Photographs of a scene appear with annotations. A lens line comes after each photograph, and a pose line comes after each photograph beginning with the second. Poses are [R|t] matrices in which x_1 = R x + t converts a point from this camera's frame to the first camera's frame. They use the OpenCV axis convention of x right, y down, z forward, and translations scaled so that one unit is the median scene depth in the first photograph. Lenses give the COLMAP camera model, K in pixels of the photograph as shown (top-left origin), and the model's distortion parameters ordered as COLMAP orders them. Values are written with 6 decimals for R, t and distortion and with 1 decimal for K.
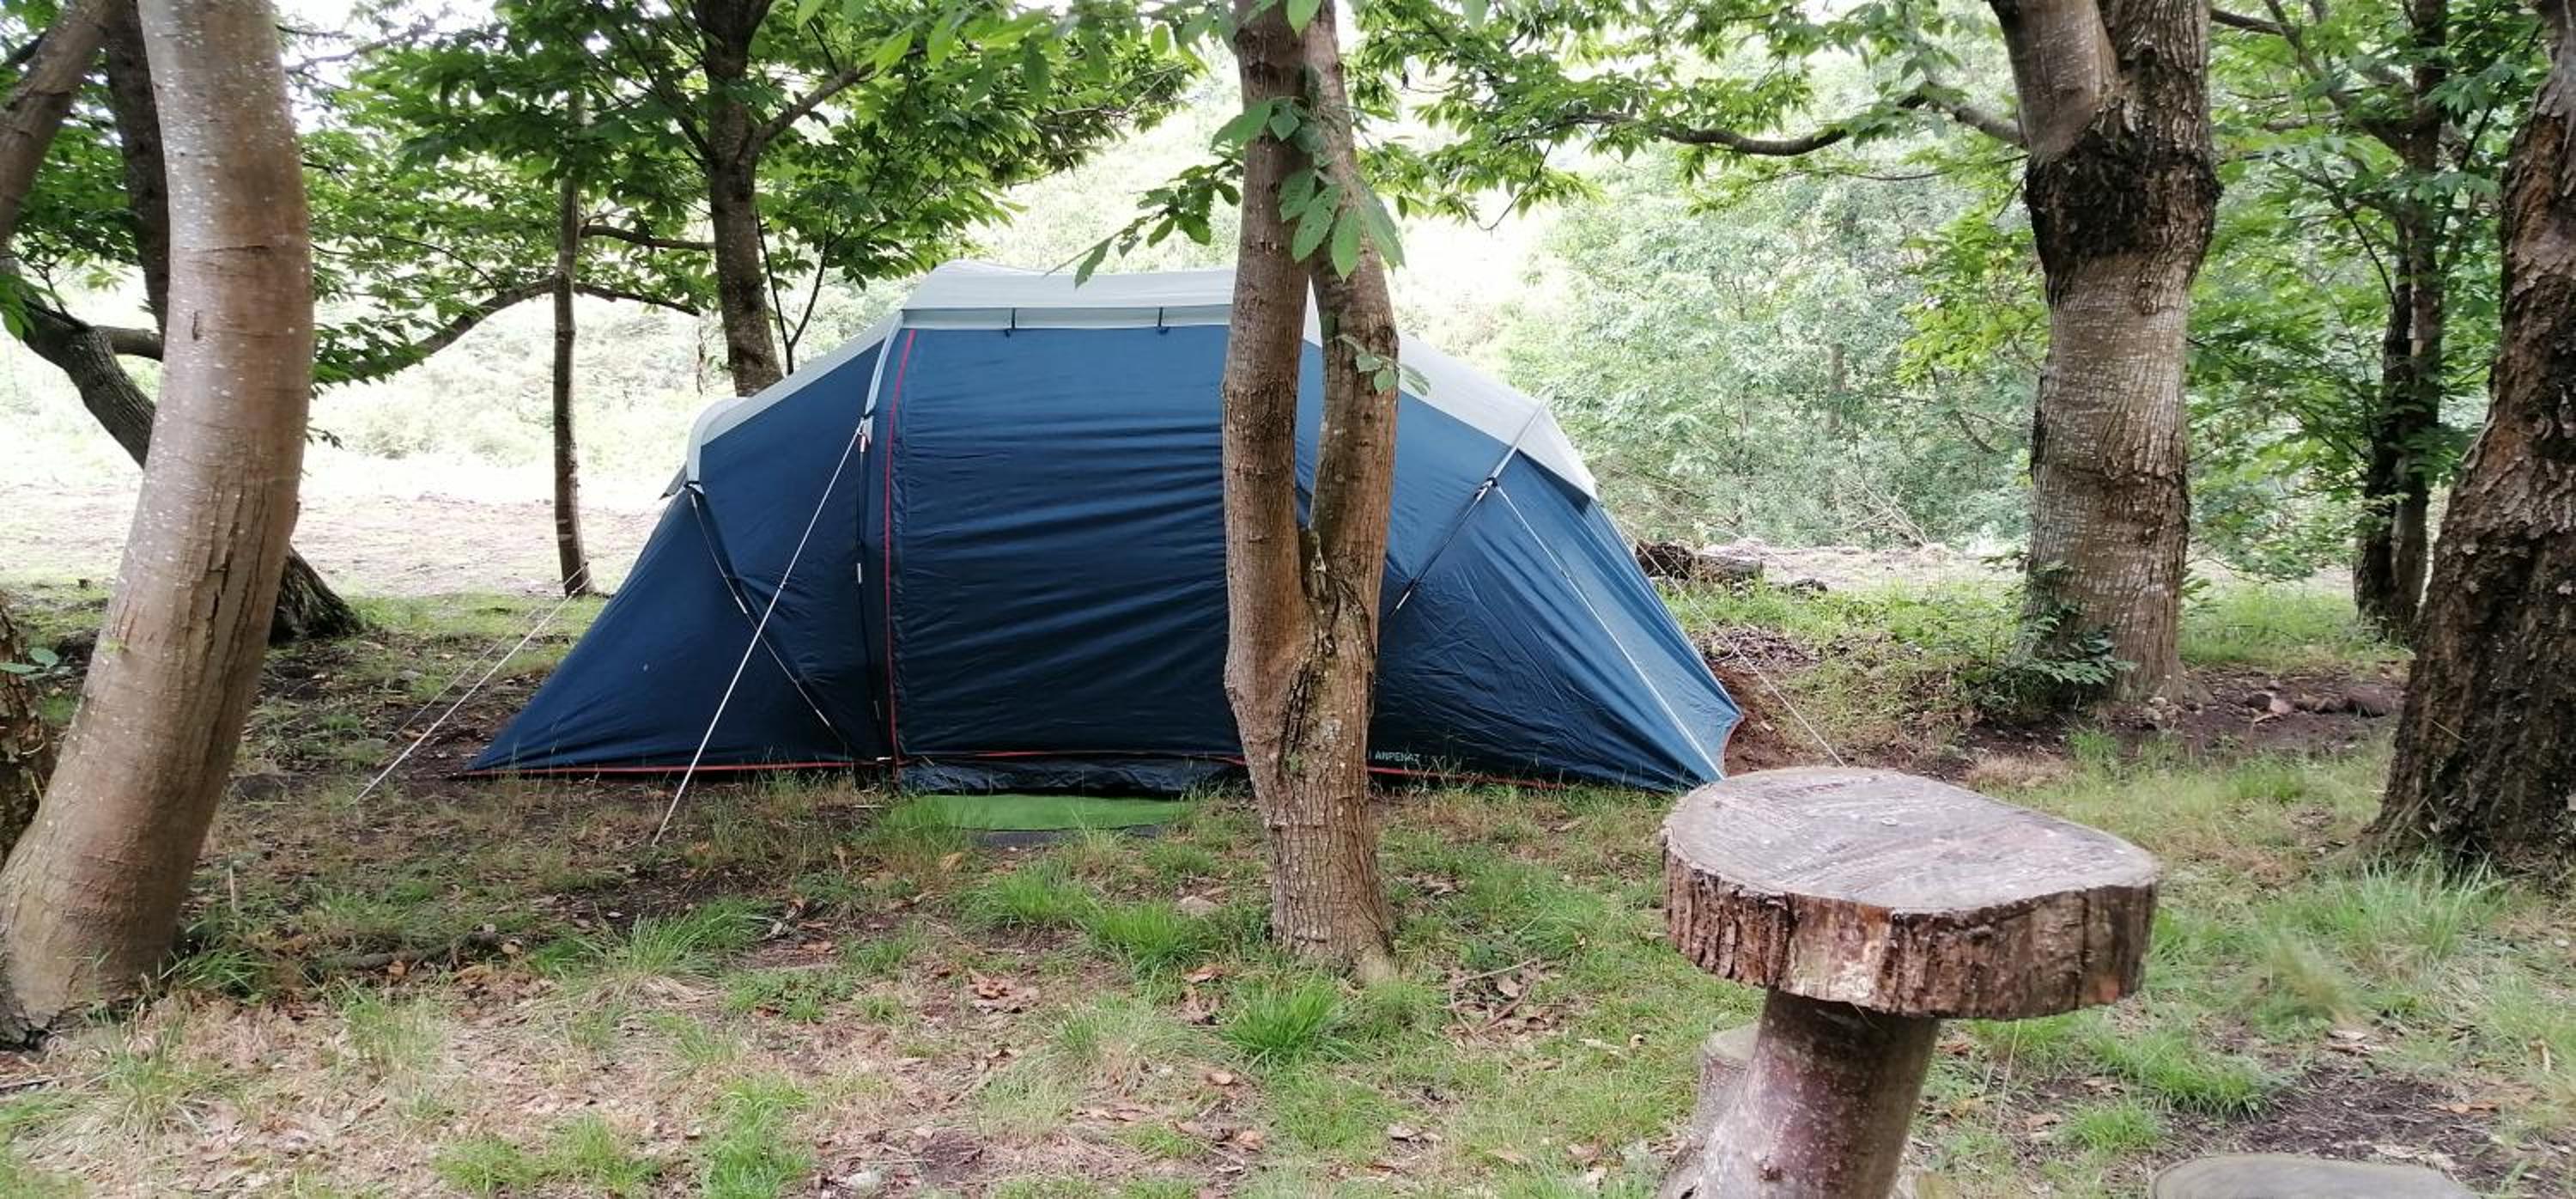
lens RADIAL K [[1978.9, 0, 1288.0], [0, 1978.9, 599.5], [0, 0, 1]] dist [0.027549, -0.000854]
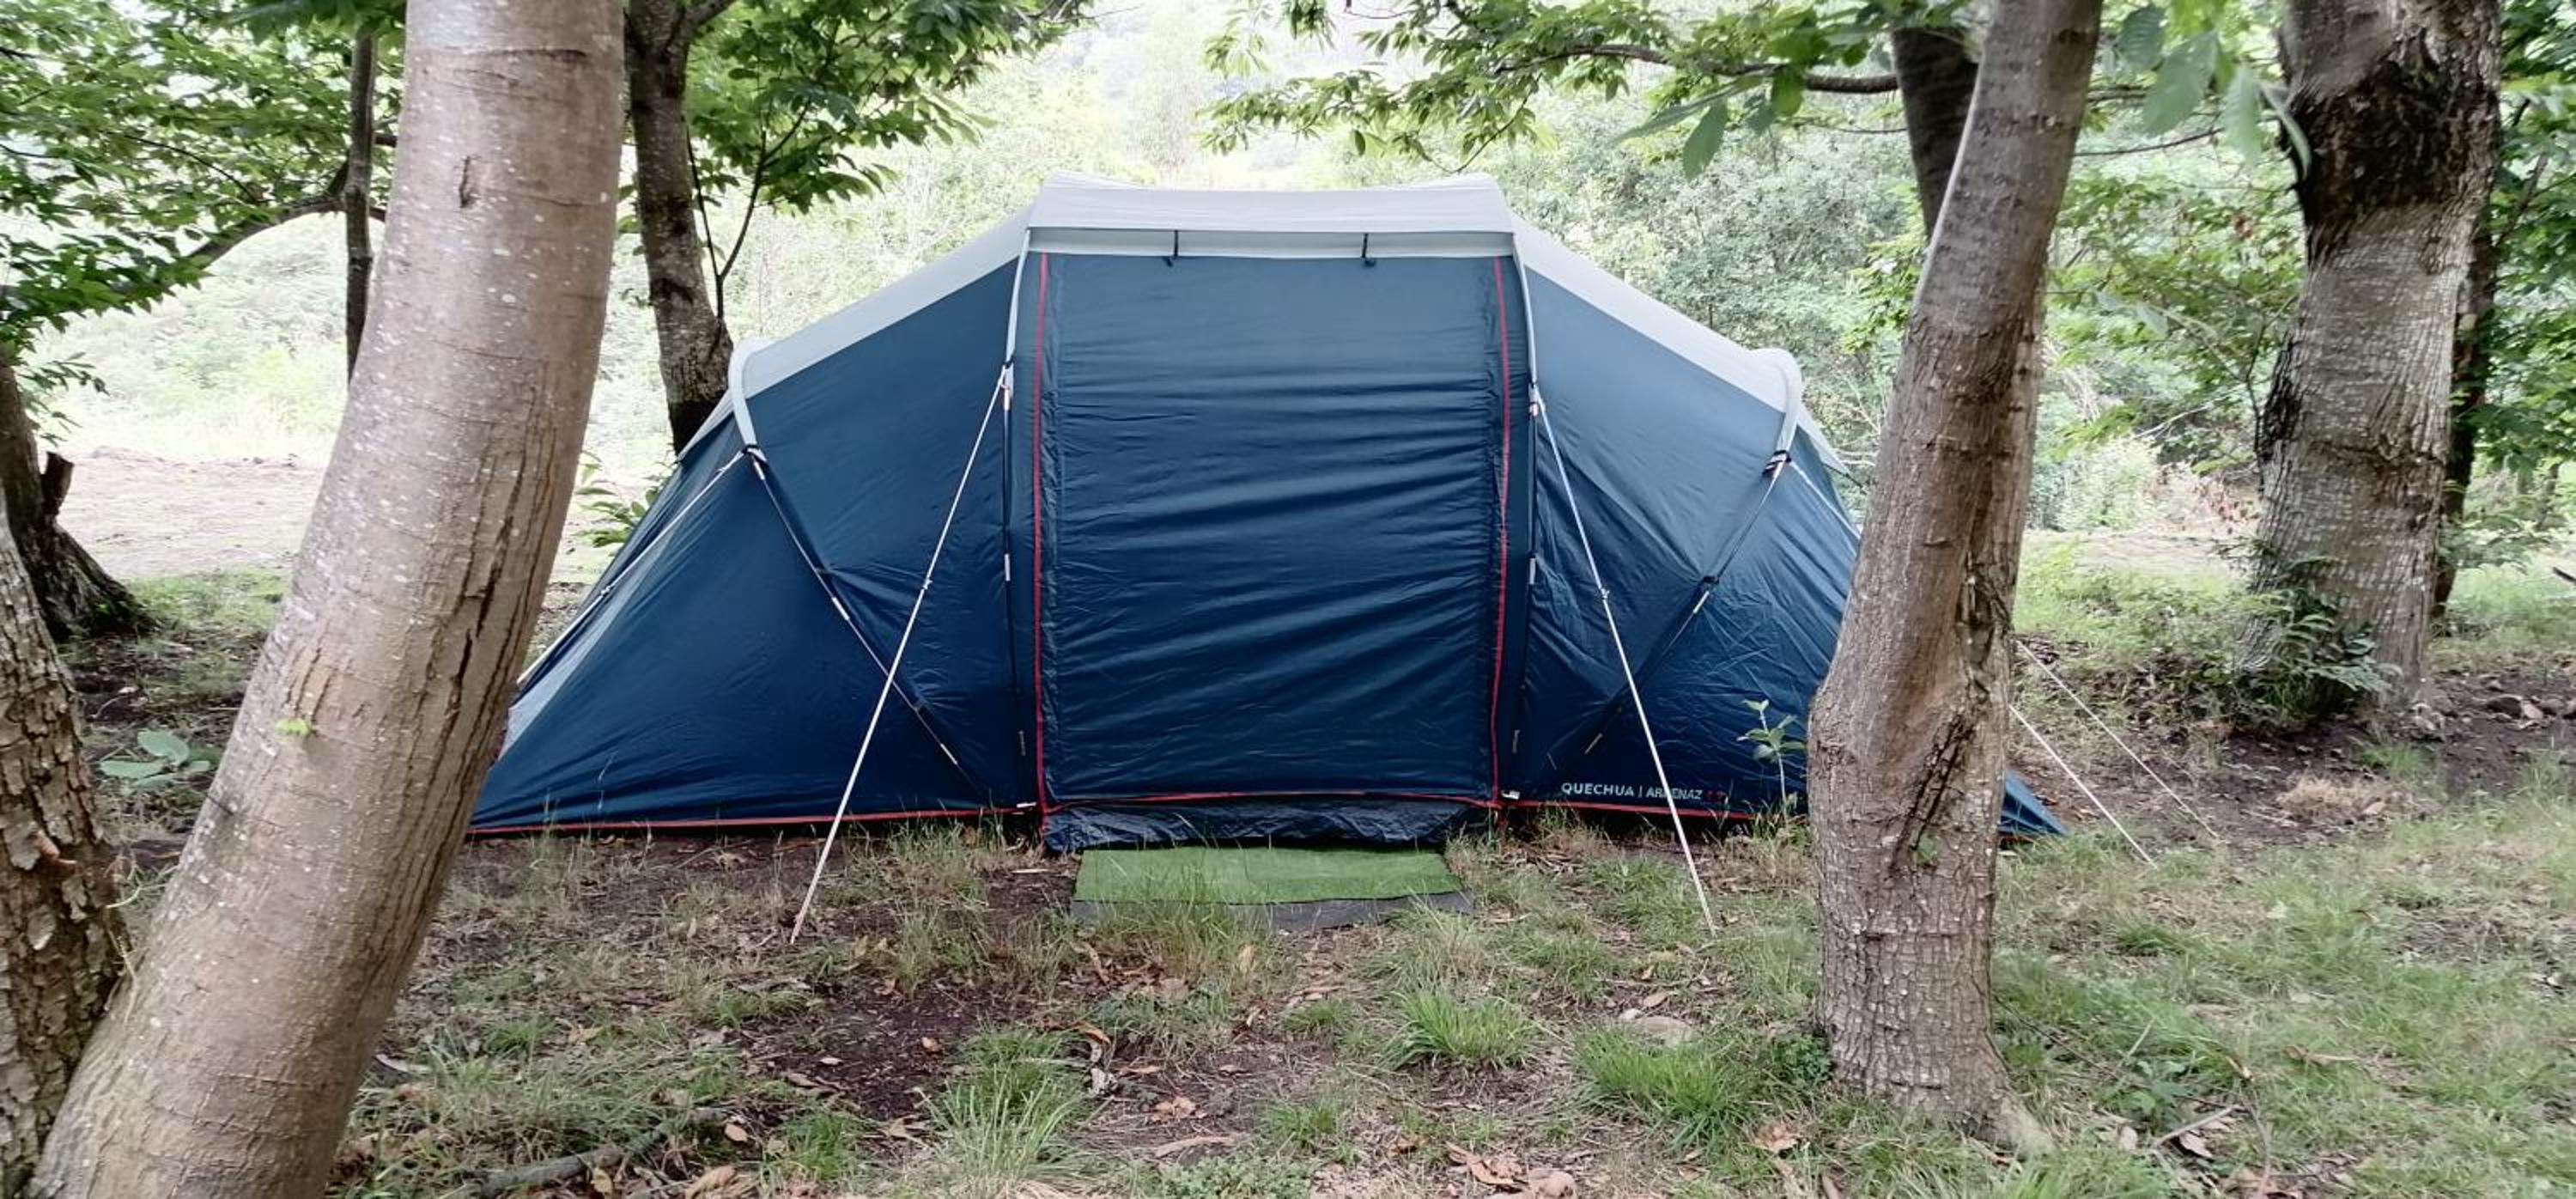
lens RADIAL K [[1978.9, 0, 1288.0], [0, 1978.9, 599.5], [0, 0, 1]] dist [0.027549, -0.000854]
pose [[0.985777, -0.002333, 0.168041, -0.223275], [-0.000708, 0.999837, 0.018032, -0.013966], [-0.168056, -0.017894, 0.985615, 0.209078]]
